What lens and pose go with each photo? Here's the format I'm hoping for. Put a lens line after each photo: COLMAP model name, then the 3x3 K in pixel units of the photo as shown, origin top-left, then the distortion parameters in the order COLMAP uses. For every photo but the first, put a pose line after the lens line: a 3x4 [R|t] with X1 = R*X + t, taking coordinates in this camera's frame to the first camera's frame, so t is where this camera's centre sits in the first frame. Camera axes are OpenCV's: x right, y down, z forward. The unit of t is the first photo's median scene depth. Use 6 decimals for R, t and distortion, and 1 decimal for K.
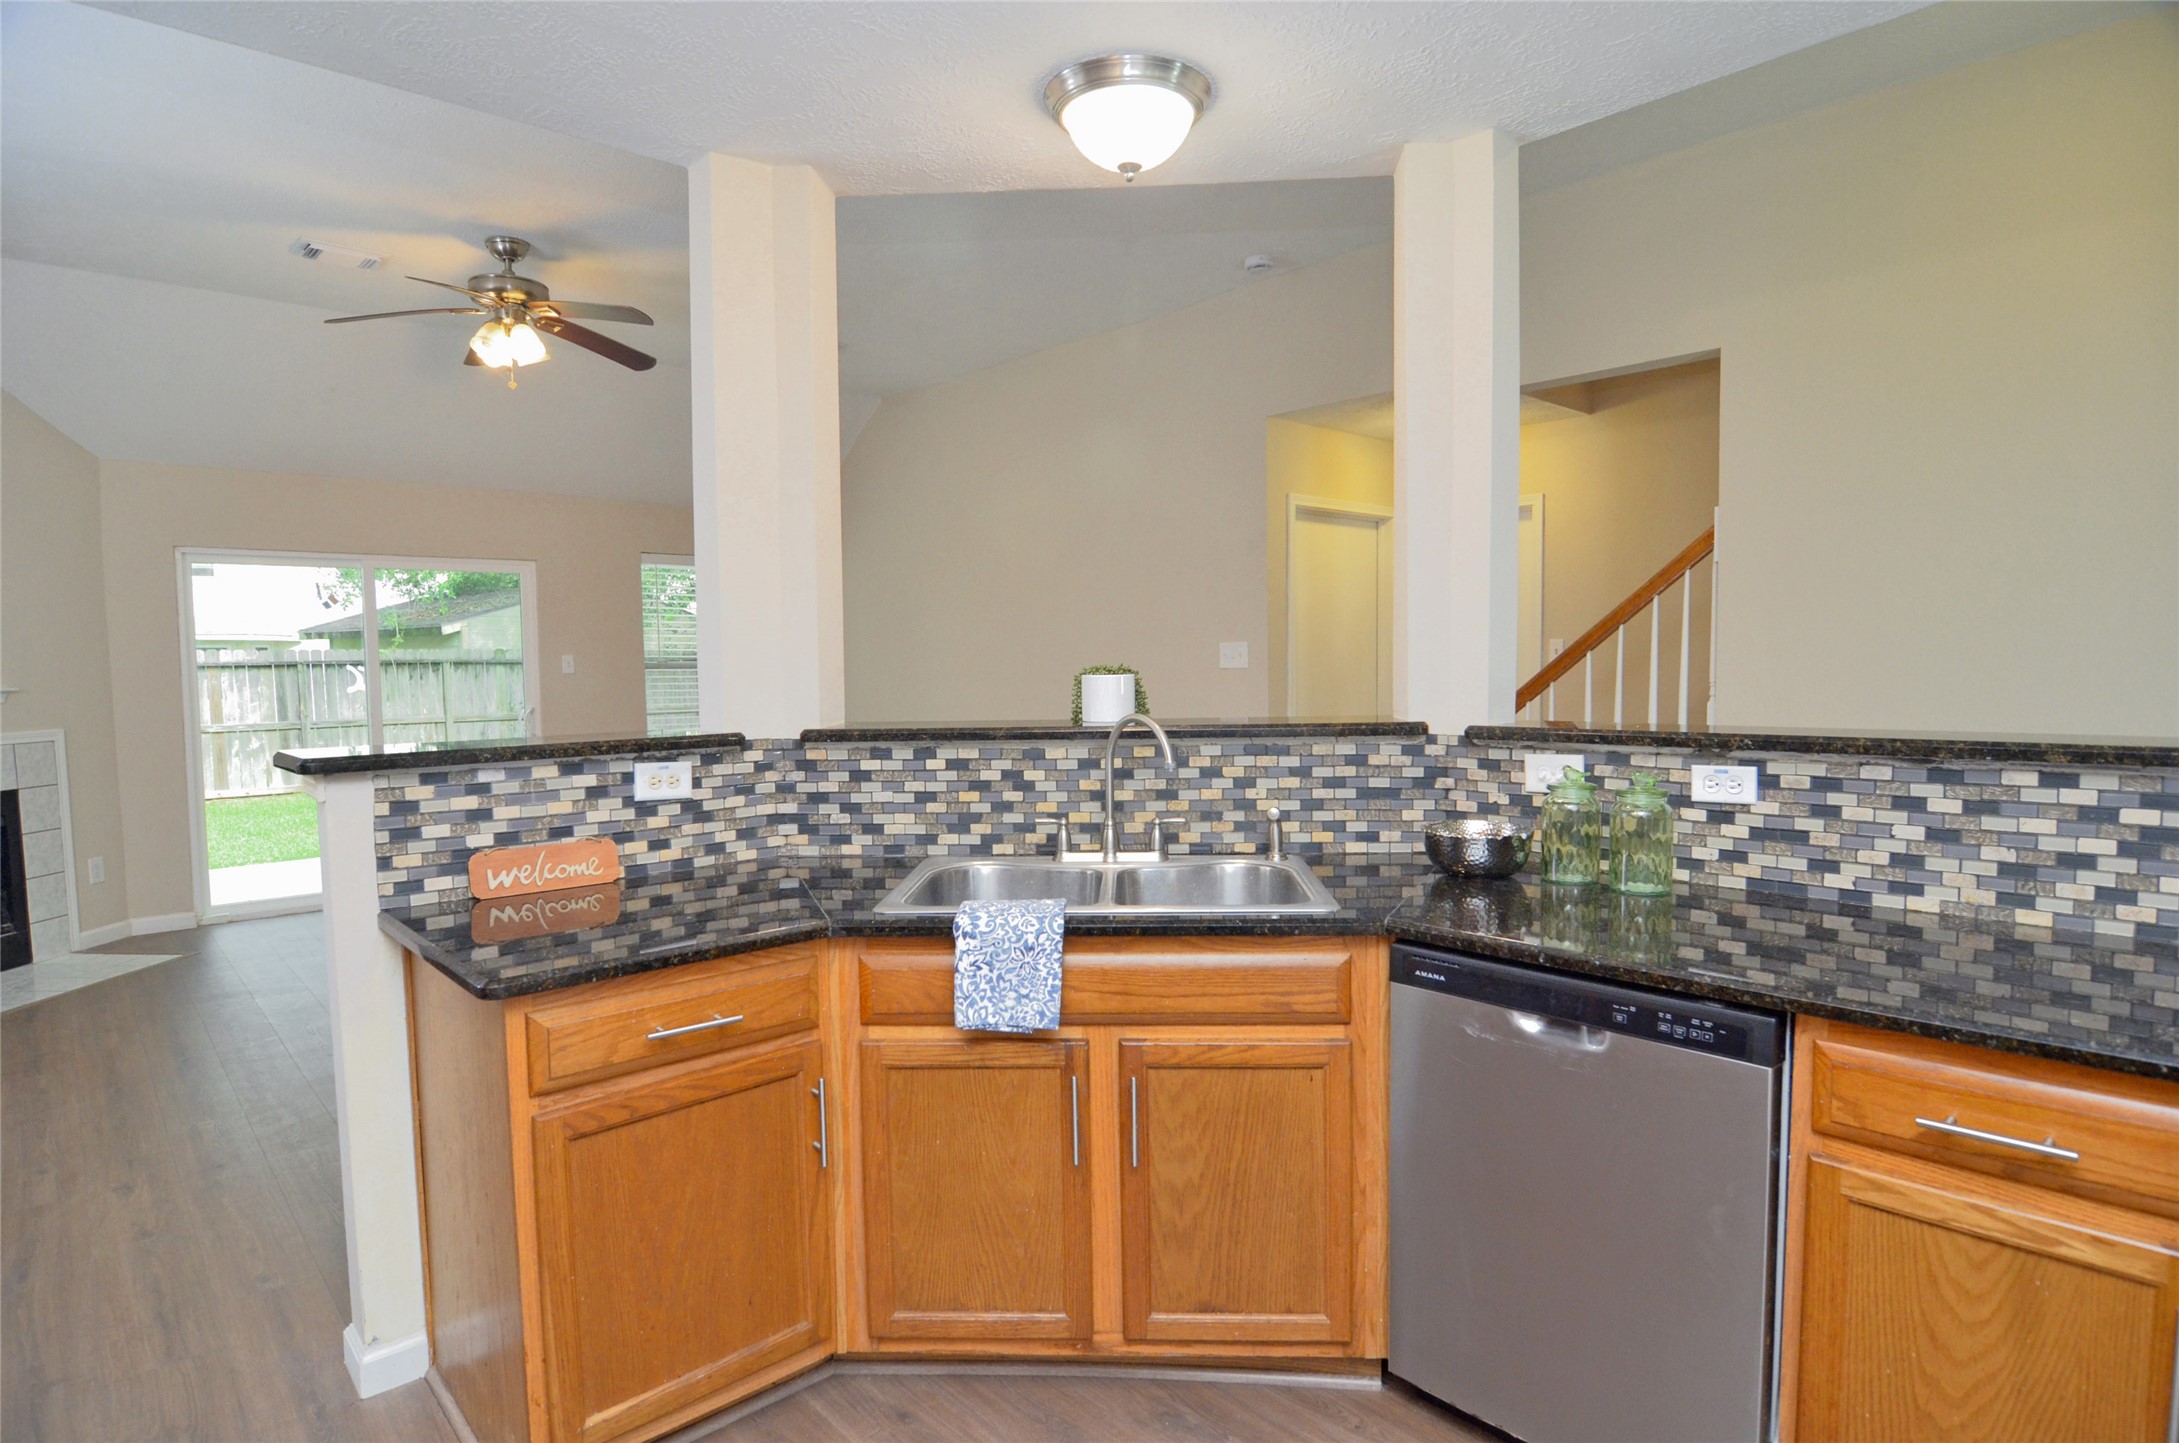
lens RADIAL K [[1176.0, 0, 1095.1], [0, 1176.0, 730.2], [0, 0, 1]] dist [-0.005663, -0.011319]
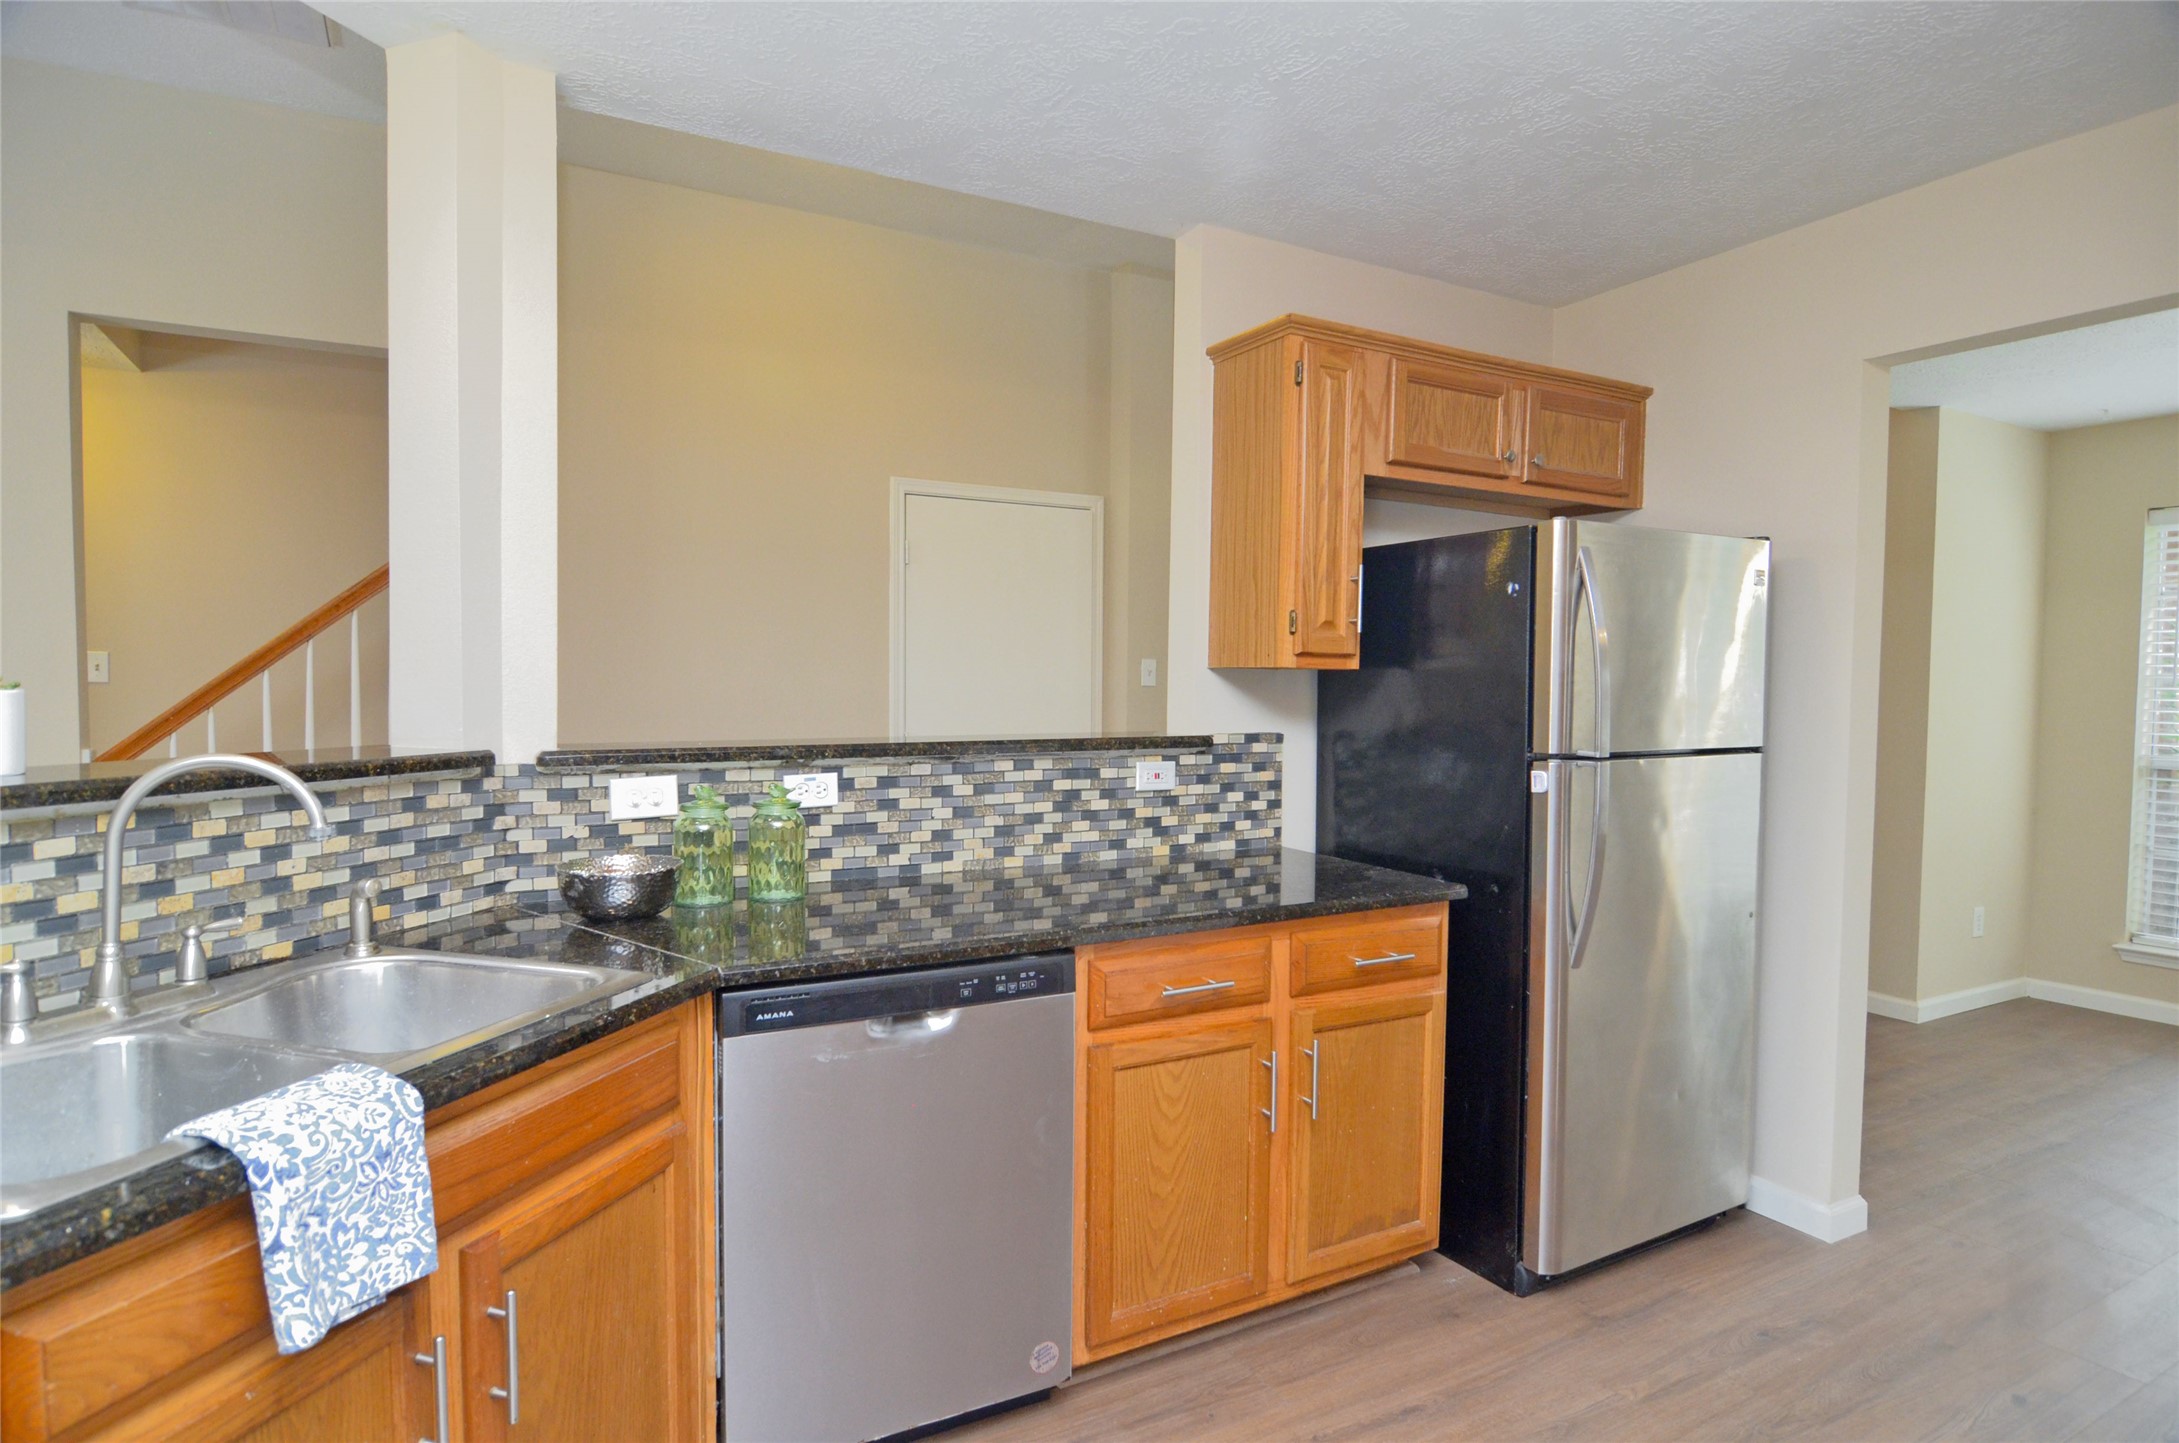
lens RADIAL K [[1176.0, 0, 1095.1], [0, 1176.0, 730.2], [0, 0, 1]] dist [-0.005663, -0.011319]
pose [[0.231339, -0.025479, 0.972540, -0.521008], [0.046875, 0.998788, 0.015016, -0.016413], [-0.971743, 0.042114, 0.232253, 0.504261]]
